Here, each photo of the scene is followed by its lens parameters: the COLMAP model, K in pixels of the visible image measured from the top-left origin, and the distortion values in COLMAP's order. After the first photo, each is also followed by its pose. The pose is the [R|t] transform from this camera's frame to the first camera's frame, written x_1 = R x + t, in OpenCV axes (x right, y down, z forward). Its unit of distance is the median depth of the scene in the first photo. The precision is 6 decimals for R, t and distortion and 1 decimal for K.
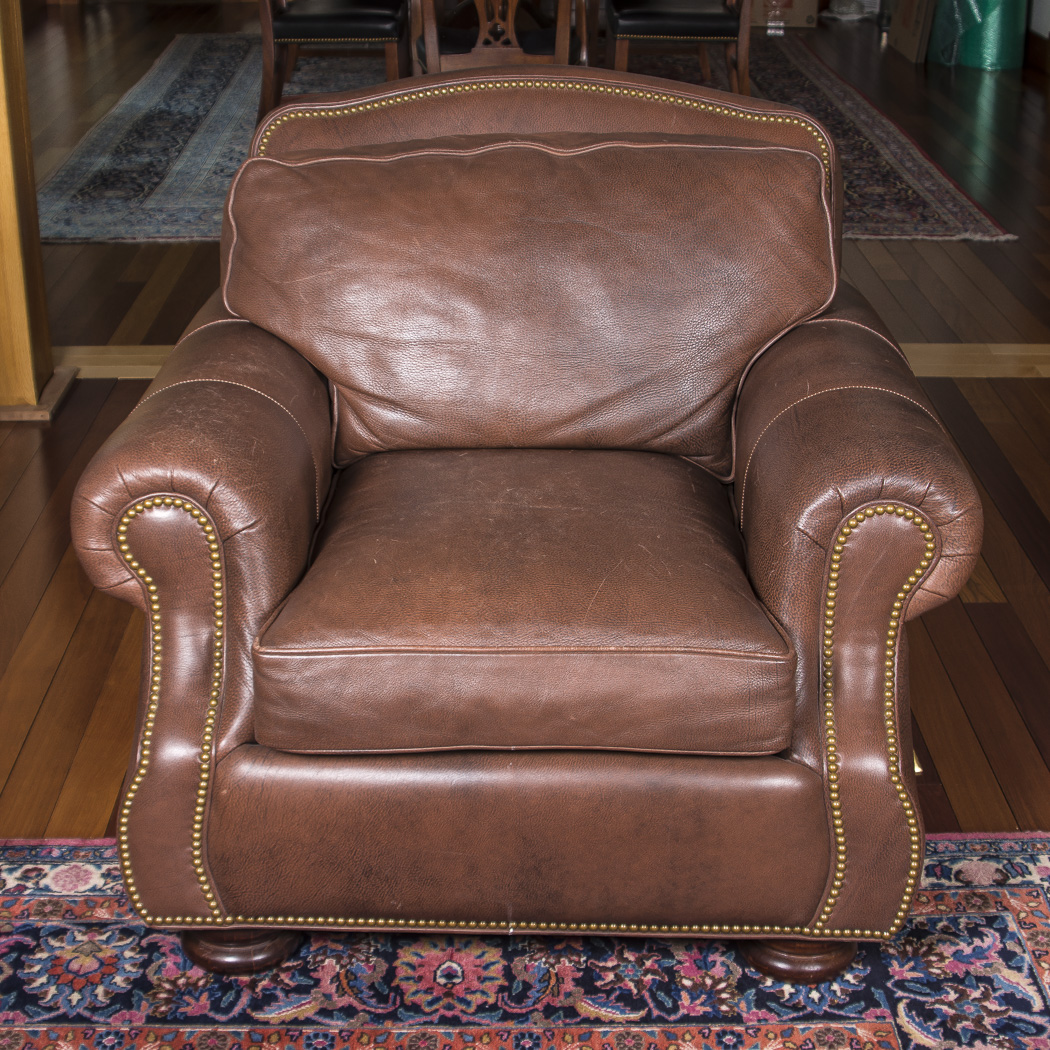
lens RADIAL K [[1959.6, 0, 534.3], [0, 1959.6, 544.6], [0, 0, 1]] dist [-0.142705, 0.000000]
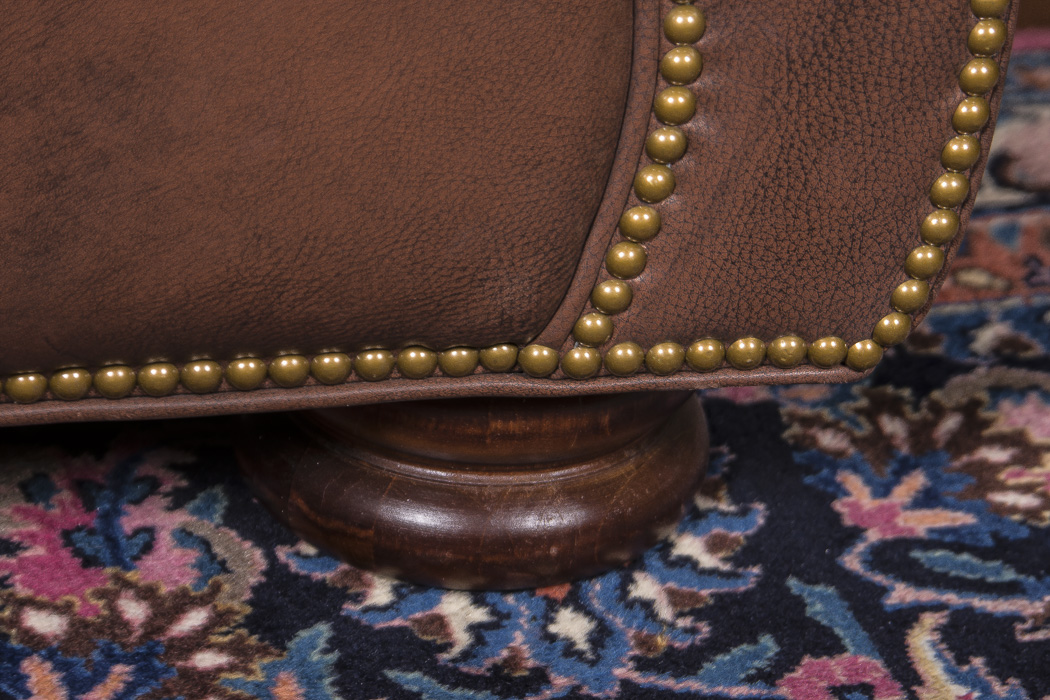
lens RADIAL K [[4015.4, 0, 524.9], [0, 4015.4, 360.3], [0, 0, 1]] dist [0.498472, 0.000000]
pose [[0.971659, -0.076133, 0.223792, 0.026592], [0.046787, 0.989926, 0.133630, 0.128851], [-0.231711, -0.119372, 0.965433, 0.505626]]
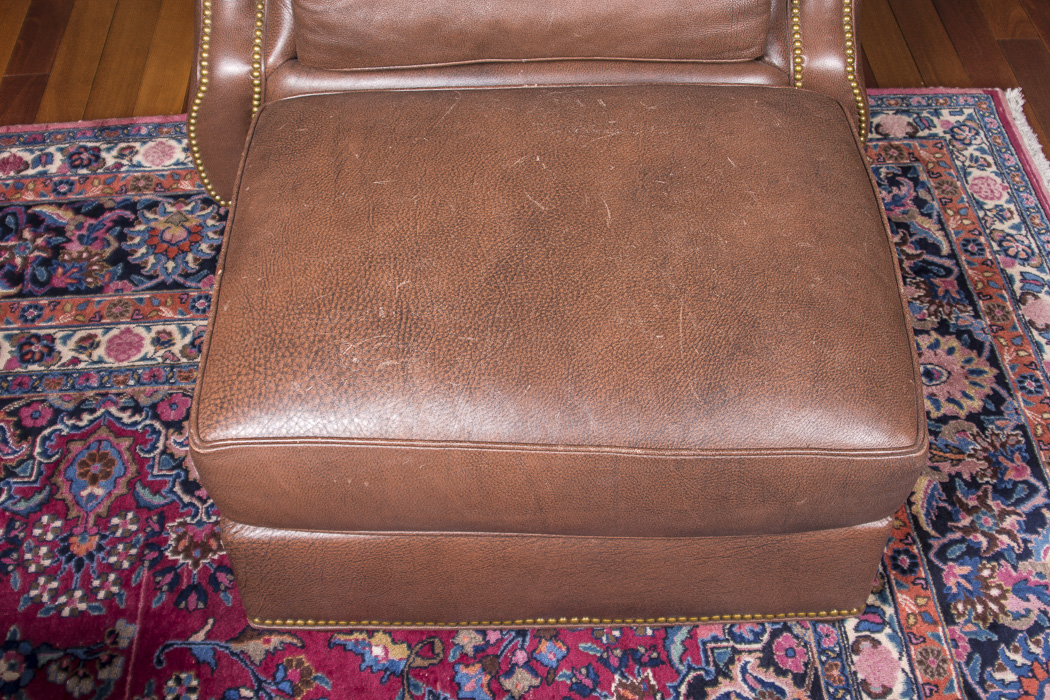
lens RADIAL K [[1293.7, 0, 523.7], [0, 1293.7, 371.6], [0, 0, 1]] dist [-0.131551, 0.000000]
pose [[0.999412, -0.032169, 0.011876, -0.023741], [0.023691, 0.898126, 0.439100, -0.057277], [-0.024792, -0.438561, 0.898360, 0.225519]]
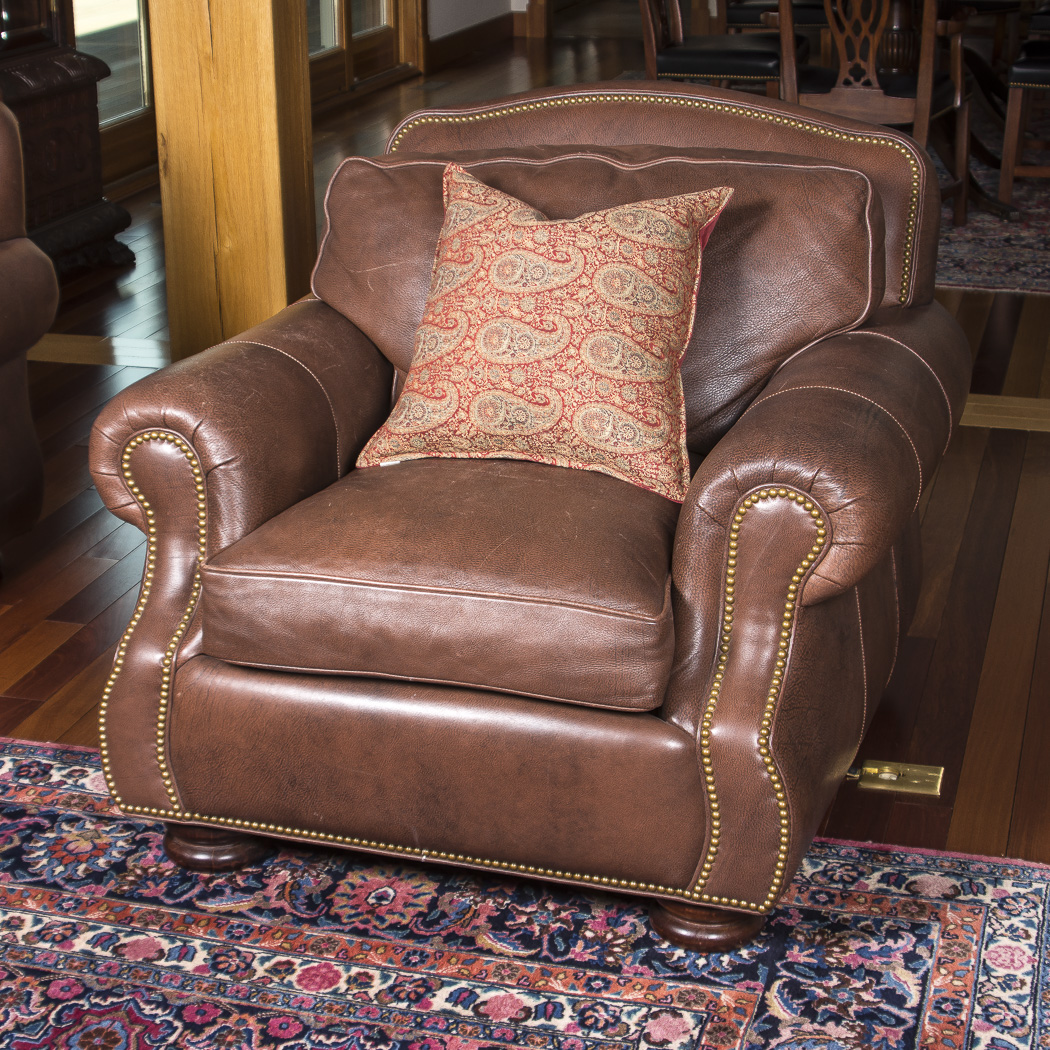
lens RADIAL K [[2152.6, 0, 503.3], [0, 2152.6, 562.5], [0, 0, 1]] dist [-0.148163, 0.000000]
pose [[0.953853, 0.091016, -0.286146, 0.347511], [-0.102267, 0.994453, -0.024591, 0.058470], [0.282321, 0.052720, 0.957870, -0.134438]]
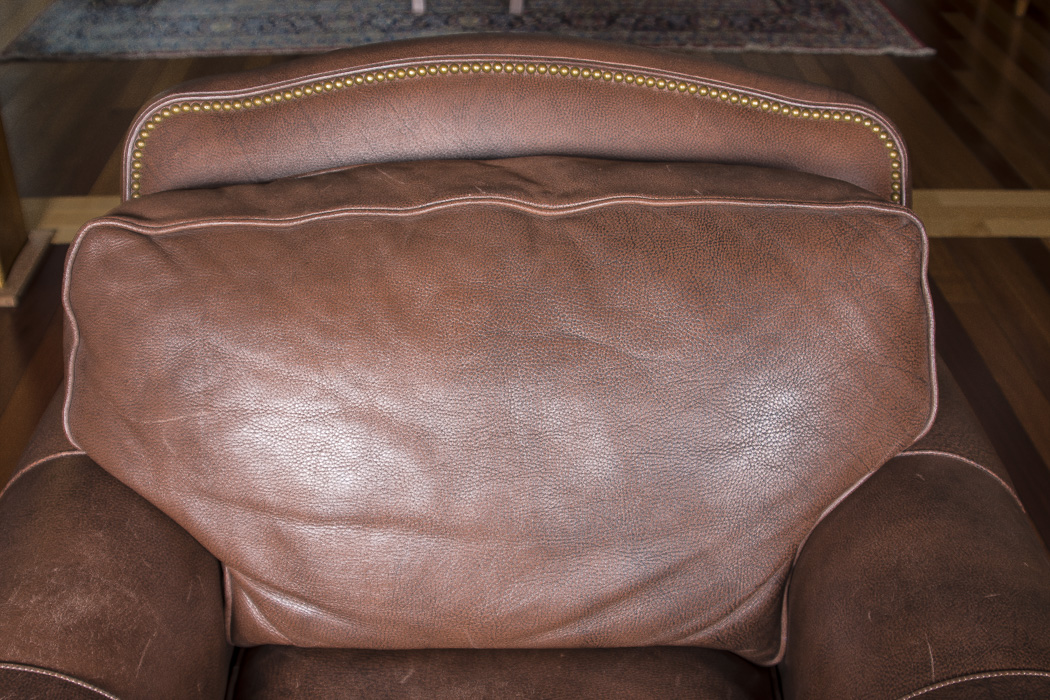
lens RADIAL K [[1293.7, 0, 524.5], [0, 1293.7, 365.9], [0, 0, 1]] dist [-0.131551, 0.000000]
pose [[0.999796, -0.004793, 0.019630, -0.003068], [0.001343, 0.985081, 0.172087, -0.259920], [-0.020162, -0.172025, 0.984886, 0.630141]]
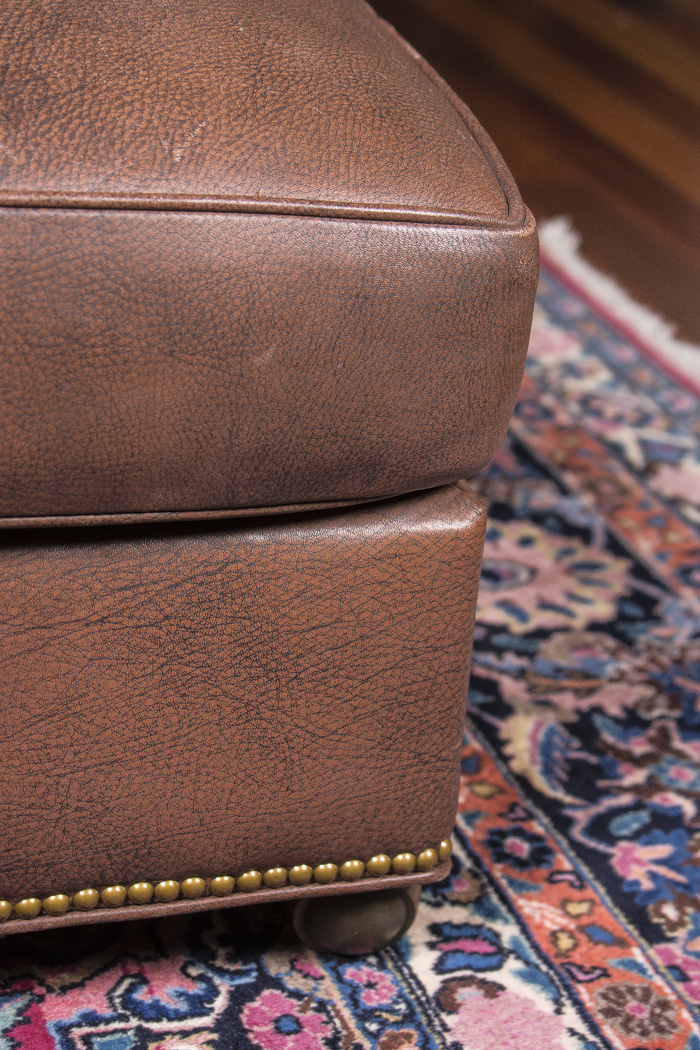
lens RADIAL K [[2440.4, 0, 358.2], [0, 2440.4, 524.4], [0, 0, 1]] dist [0.172363, 0.000000]
pose [[0.944143, -0.059585, 0.324105, -0.023911], [0.041888, 0.997239, 0.061315, 0.220339], [-0.326864, -0.044314, 0.944032, 0.280773]]
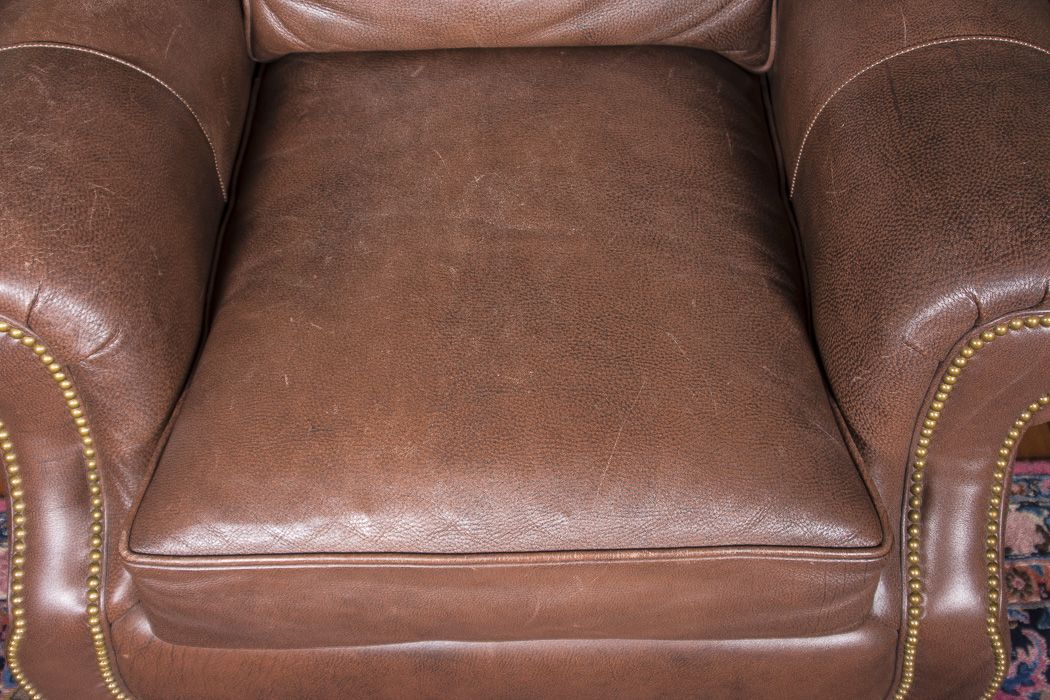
lens RADIAL K [[1293.7, 0, 530.4], [0, 1293.7, 368.0], [0, 0, 1]] dist [-0.131551, 0.000000]
pose [[0.999738, -0.022747, 0.002662, 0.003370], [0.018722, 0.878667, 0.477067, -0.199695], [-0.013191, -0.476892, 0.878863, 0.571633]]
